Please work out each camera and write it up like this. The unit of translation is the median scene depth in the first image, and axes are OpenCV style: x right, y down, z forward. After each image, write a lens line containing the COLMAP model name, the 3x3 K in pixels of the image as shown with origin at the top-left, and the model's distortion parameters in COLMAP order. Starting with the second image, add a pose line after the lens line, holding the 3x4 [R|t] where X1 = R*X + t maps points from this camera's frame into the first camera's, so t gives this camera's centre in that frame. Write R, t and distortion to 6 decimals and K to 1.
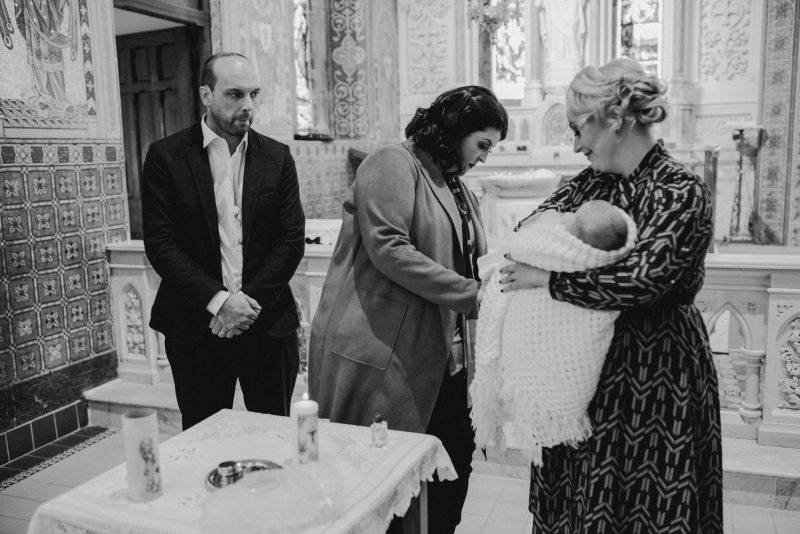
lens RADIAL K [[777.2, 0, 400.0], [0, 777.2, 267.0], [0, 0, 1]] dist [-0.051421, 0.073718]
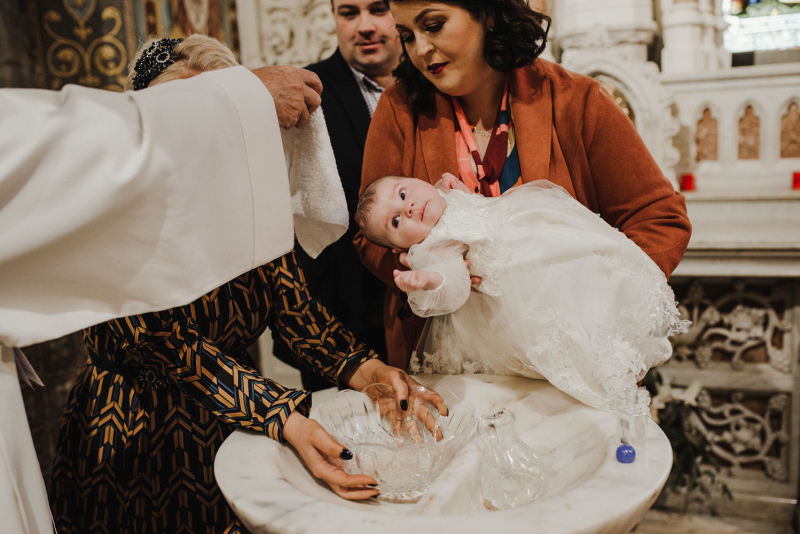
lens RADIAL K [[777.2, 0, 400.0], [0, 777.2, 267.0], [0, 0, 1]] dist [-0.051421, 0.073718]
pose [[0.999565, -0.024611, -0.016248, 0.106842], [0.024730, 0.999668, 0.007175, -0.115919], [0.016066, -0.007573, 0.999842, 0.592894]]
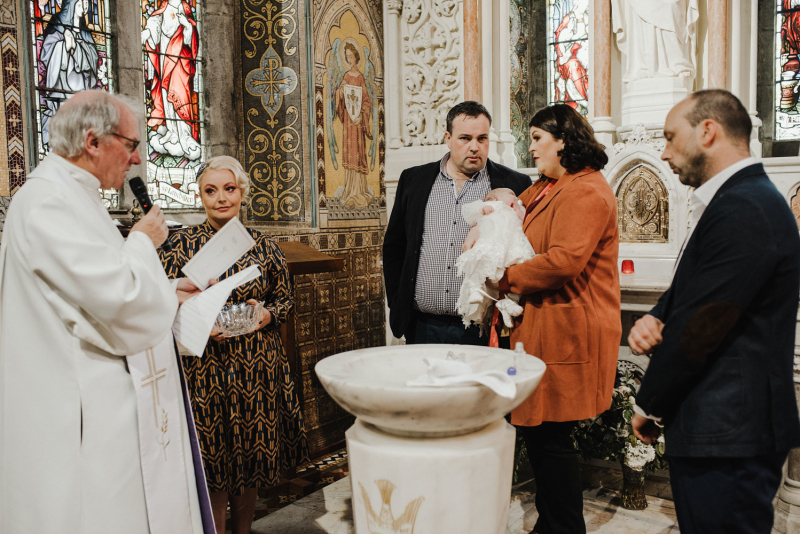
lens RADIAL K [[777.2, 0, 400.0], [0, 777.2, 267.0], [0, 0, 1]] dist [-0.051421, 0.073718]
pose [[0.974104, 0.022011, -0.225025, 0.161712], [-0.037670, 0.997139, -0.065534, -0.099311], [0.222939, 0.072314, 0.972147, 0.463641]]
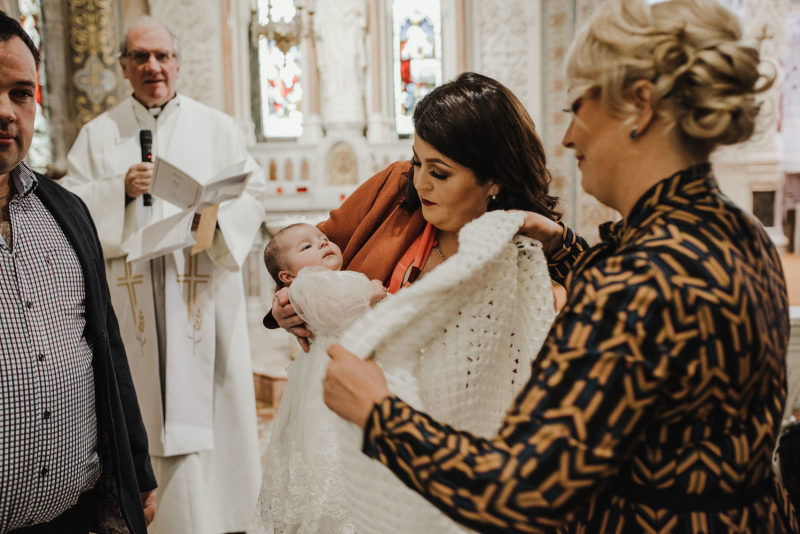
lens RADIAL K [[777.2, 0, 400.0], [0, 777.2, 267.0], [0, 0, 1]] dist [-0.051421, 0.073718]
pose [[0.947833, -0.031289, 0.317228, -0.024313], [0.048438, 0.997752, -0.046315, -0.016329], [-0.315066, 0.059265, 0.947218, 0.116106]]
